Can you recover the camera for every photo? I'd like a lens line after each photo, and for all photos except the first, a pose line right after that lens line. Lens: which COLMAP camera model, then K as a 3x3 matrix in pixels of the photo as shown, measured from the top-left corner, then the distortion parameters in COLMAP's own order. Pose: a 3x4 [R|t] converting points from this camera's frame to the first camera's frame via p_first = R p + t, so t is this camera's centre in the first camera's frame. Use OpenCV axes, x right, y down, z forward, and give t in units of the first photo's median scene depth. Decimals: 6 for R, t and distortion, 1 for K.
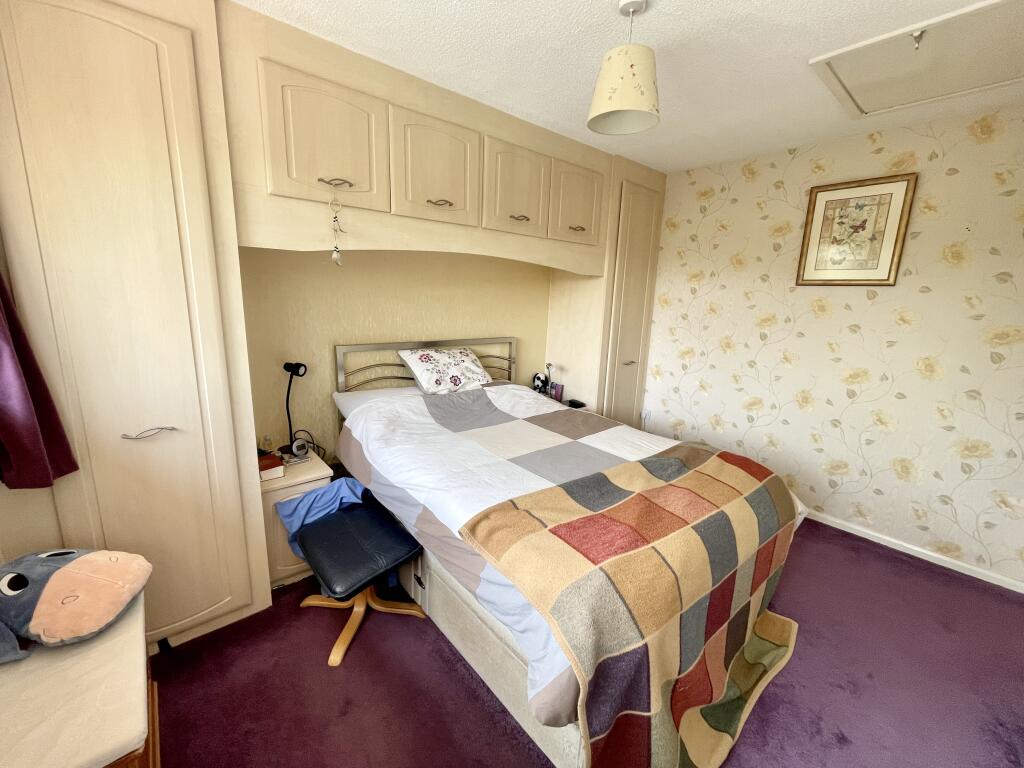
lens RADIAL K [[416.8, 0, 507.6], [0, 416.8, 380.1], [0, 0, 1]] dist [-0.004323, -0.000460]
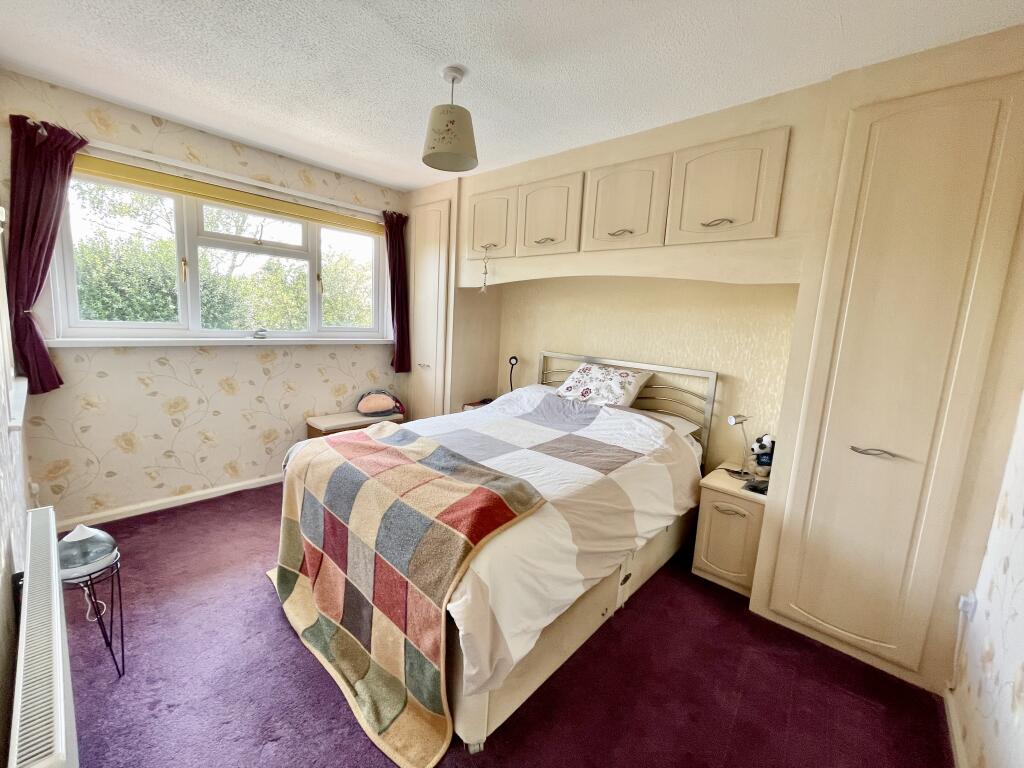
lens RADIAL K [[416.8, 0, 507.5], [0, 416.8, 382.2], [0, 0, 1]] dist [-0.004323, -0.000460]
pose [[0.136631, 0.122608, -0.983005, 1.149413], [-0.246575, 0.965289, 0.086126, -0.084961], [0.959444, 0.230617, 0.162120, 0.780221]]
